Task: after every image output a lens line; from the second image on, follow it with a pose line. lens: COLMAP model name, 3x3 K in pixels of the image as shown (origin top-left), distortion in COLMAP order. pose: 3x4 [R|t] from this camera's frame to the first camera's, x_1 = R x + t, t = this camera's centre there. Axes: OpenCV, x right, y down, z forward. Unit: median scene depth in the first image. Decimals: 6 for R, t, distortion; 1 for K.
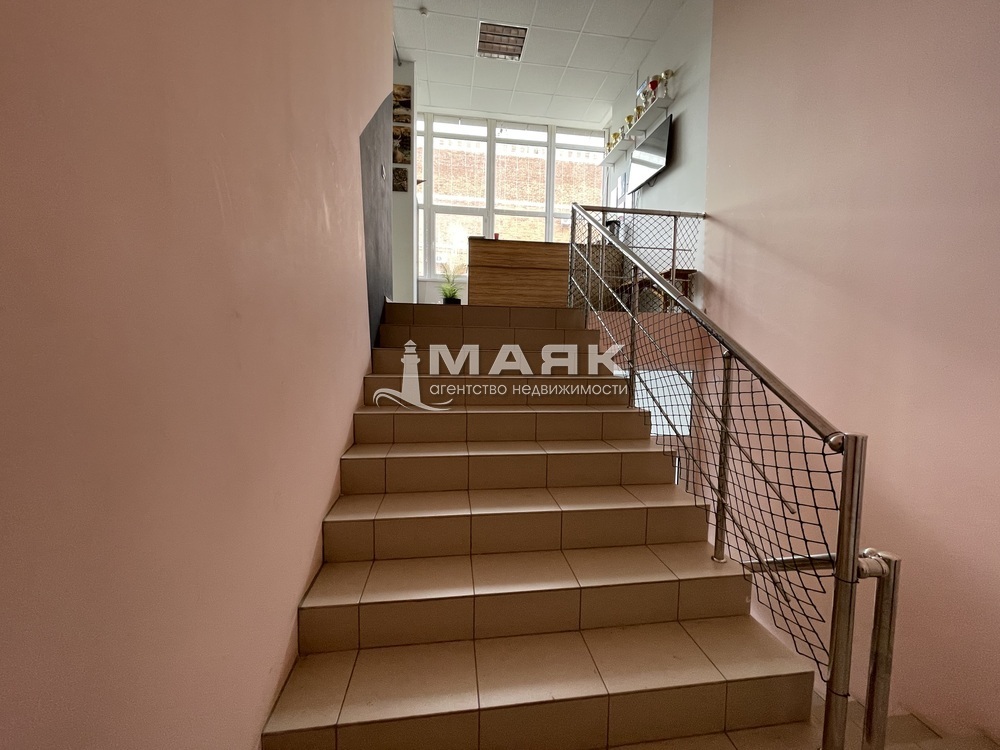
lens RADIAL K [[404.8, 0, 505.1], [0, 404.8, 374.3], [0, 0, 1]] dist [-0.000390, -0.000868]
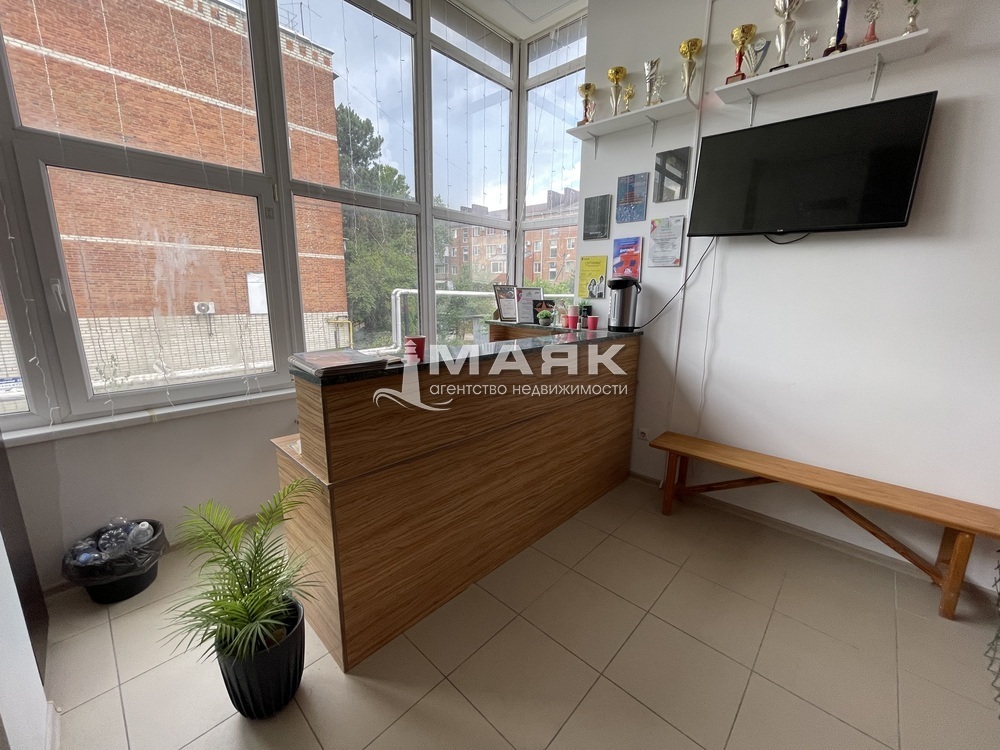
lens RADIAL K [[404.8, 0, 505.1], [0, 404.8, 374.3], [0, 0, 1]] dist [-0.000390, -0.000868]
pose [[0.781011, -0.133707, 0.610036, -0.117891], [0.039093, 0.985364, 0.165921, -0.294961], [-0.623292, -0.105738, 0.774807, 0.600457]]
